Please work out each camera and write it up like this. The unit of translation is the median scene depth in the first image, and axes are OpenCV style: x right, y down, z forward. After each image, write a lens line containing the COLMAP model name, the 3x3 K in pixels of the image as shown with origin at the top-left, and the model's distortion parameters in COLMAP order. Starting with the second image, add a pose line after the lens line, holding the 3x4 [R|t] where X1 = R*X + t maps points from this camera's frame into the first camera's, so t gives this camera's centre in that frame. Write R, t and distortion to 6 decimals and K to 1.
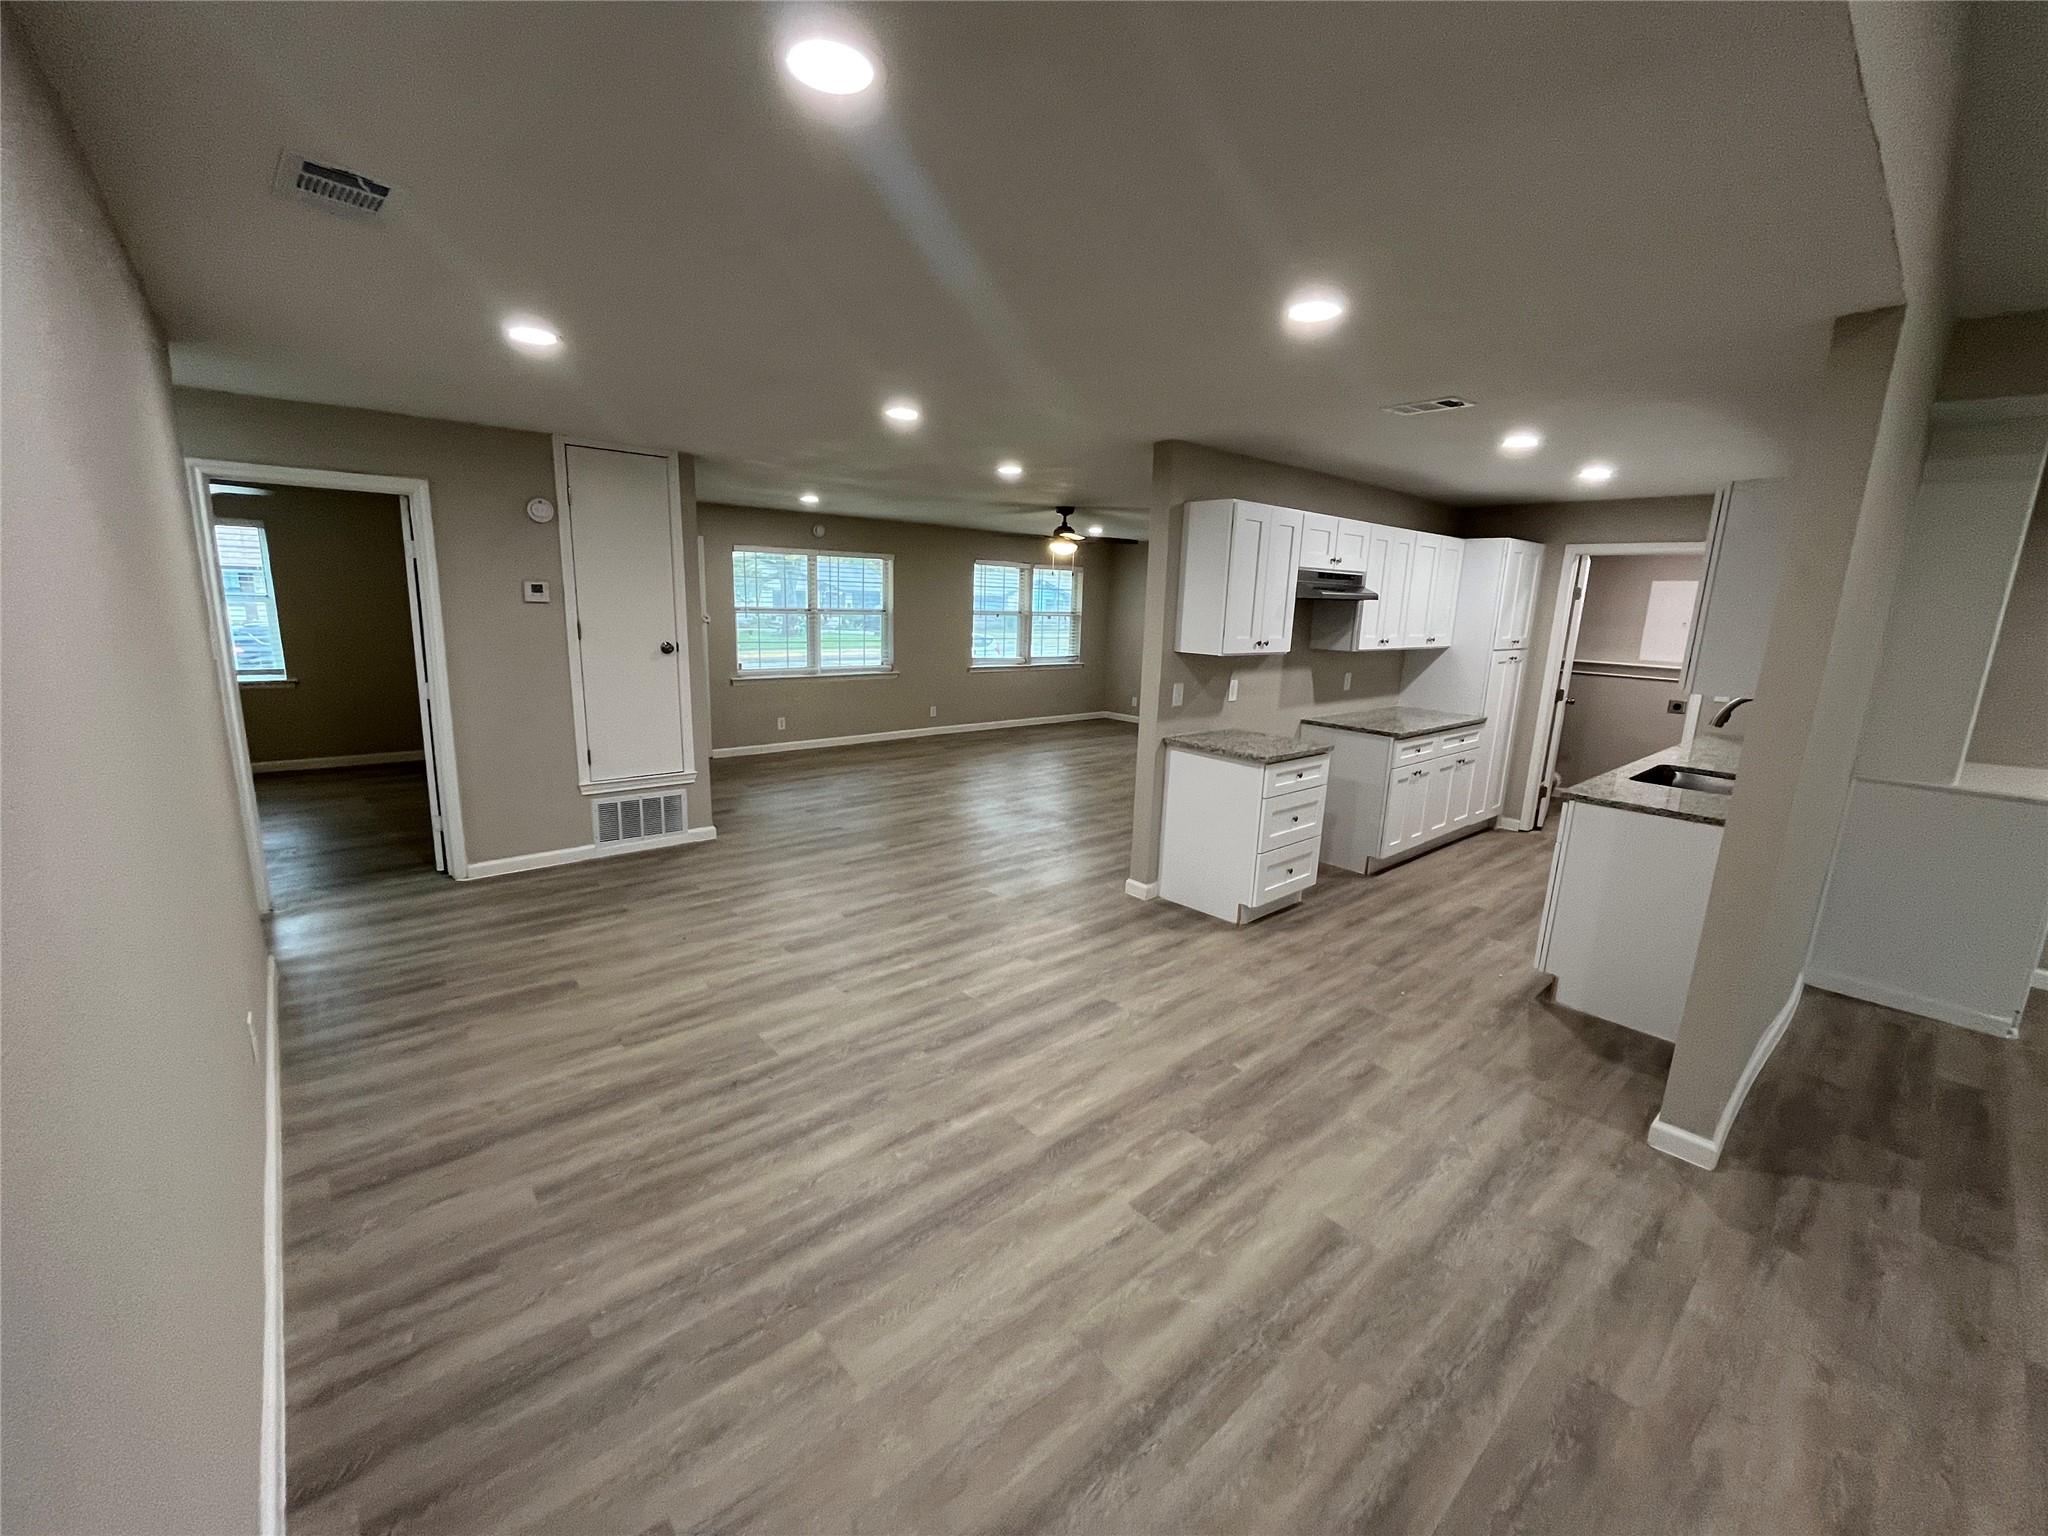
lens RADIAL K [[828.3, 0, 1022.5], [0, 828.3, 767.8], [0, 0, 1]] dist [-0.000025, -0.002642]
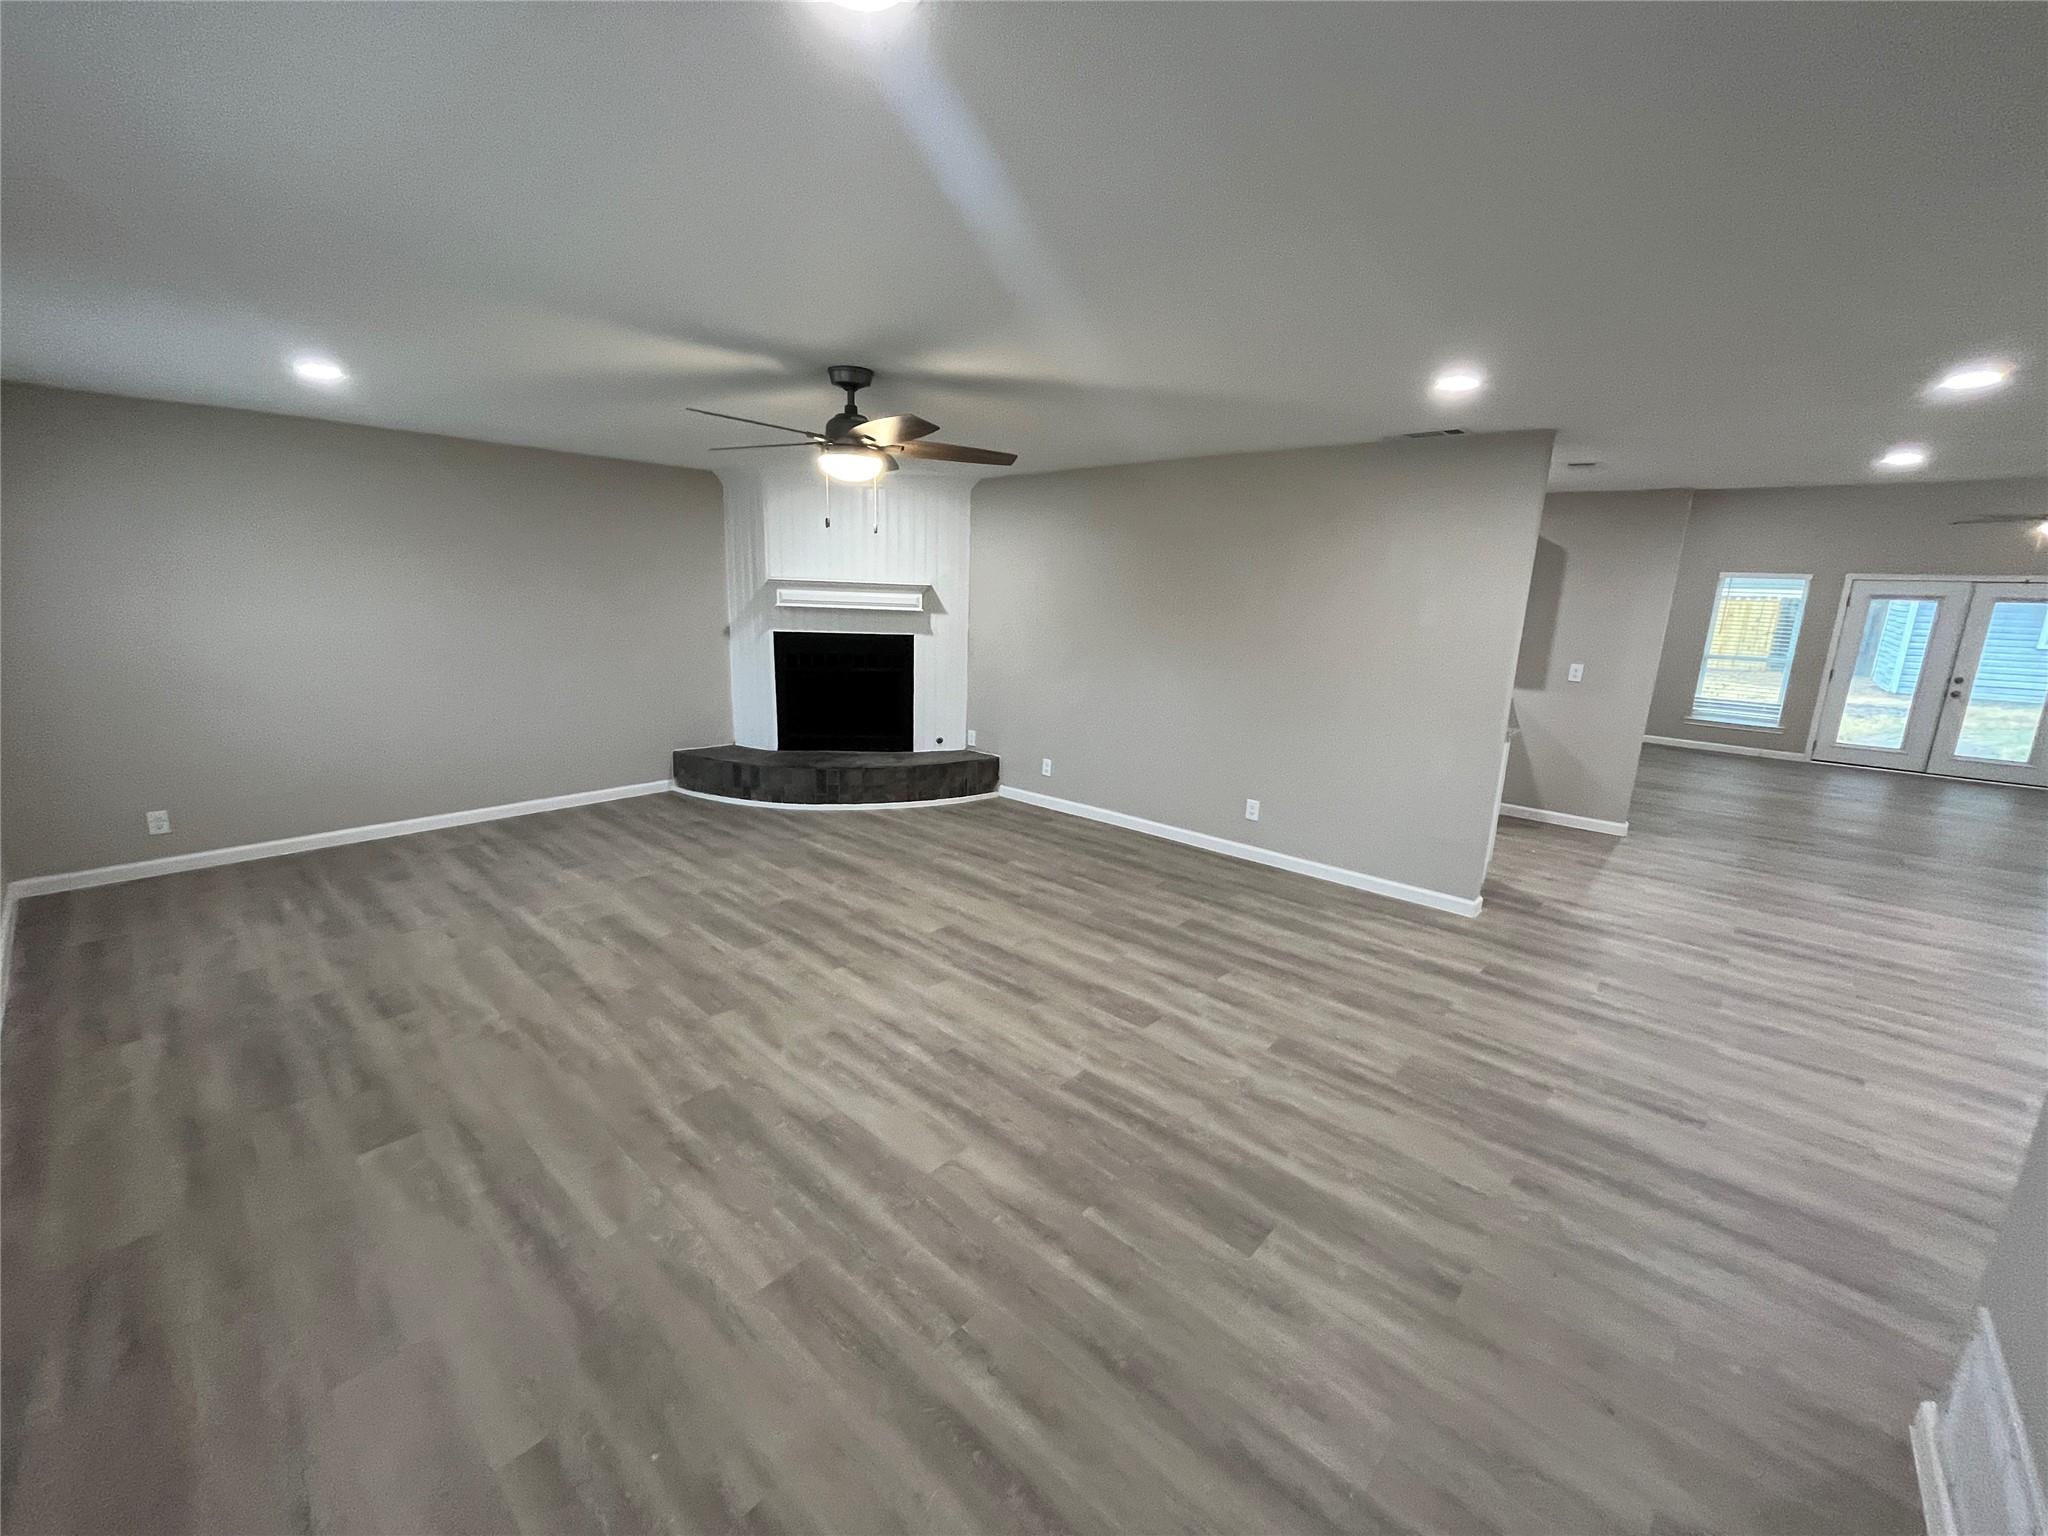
lens RADIAL K [[828.3, 0, 1022.5], [0, 828.3, 767.8], [0, 0, 1]] dist [-0.000025, -0.002642]
pose [[-0.115172, -0.250294, 0.961295, -0.908902], [0.167832, 0.948919, 0.267179, -0.464674], [-0.979065, 0.192108, -0.067282, 2.079971]]
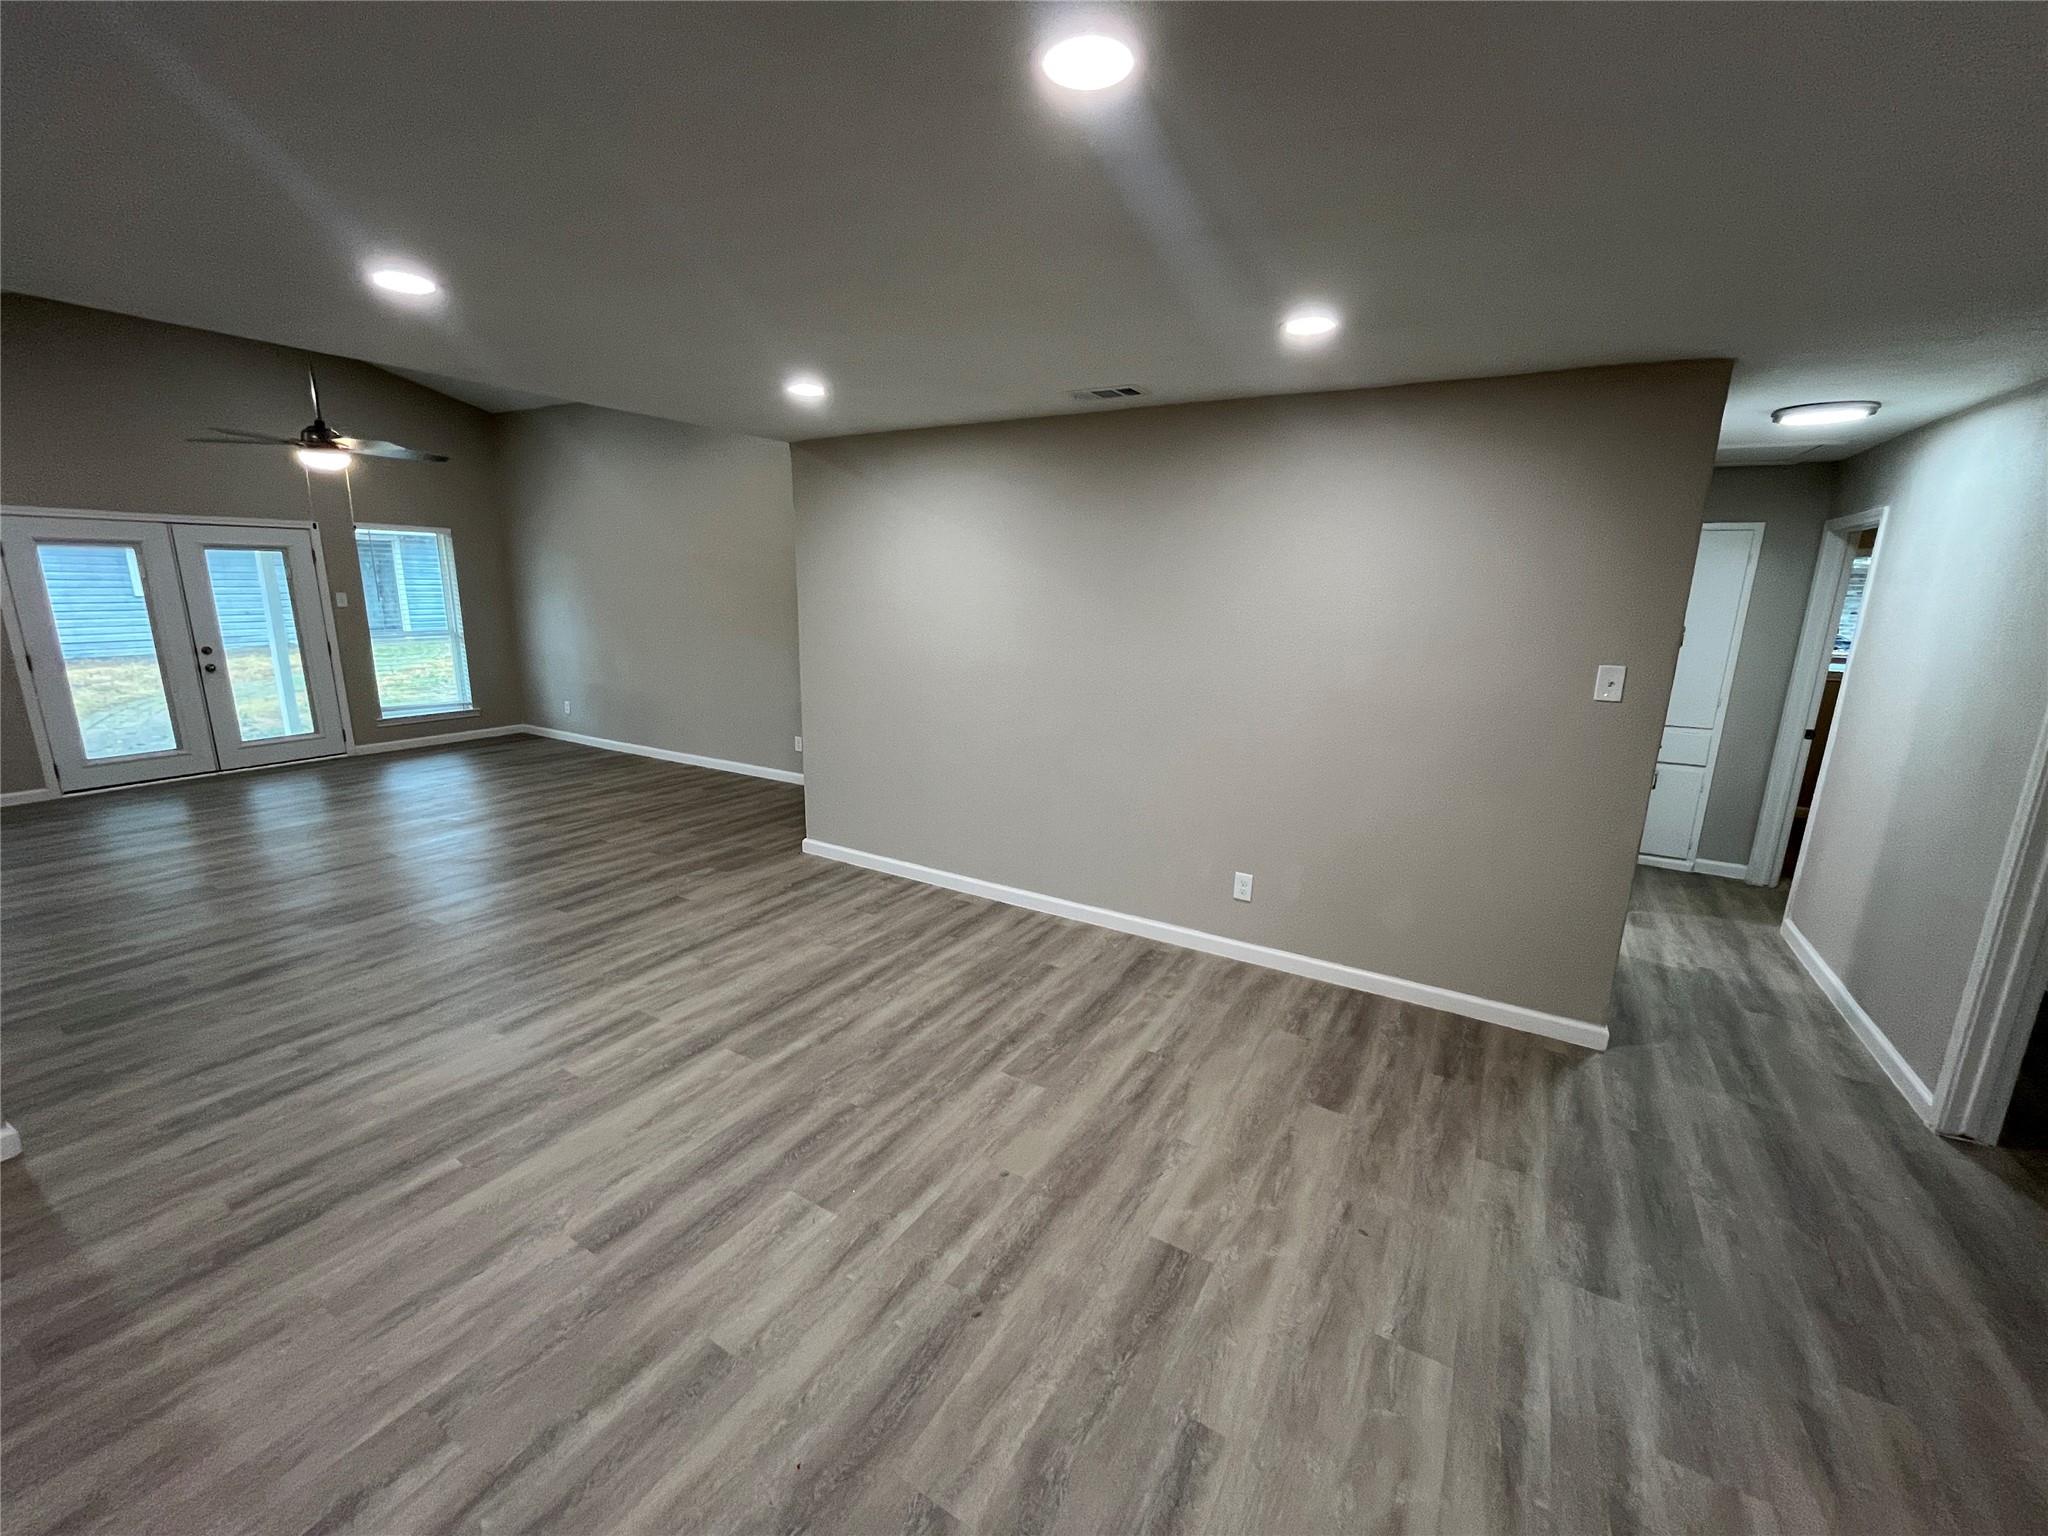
lens RADIAL K [[828.3, 0, 1022.5], [0, 828.3, 767.8], [0, 0, 1]] dist [-0.000025, -0.002642]
pose [[-0.950446, 0.013428, -0.310599, -0.015330], [-0.115983, 0.911623, 0.394324, -0.320228], [0.288444, 0.410808, -0.864891, 1.468253]]
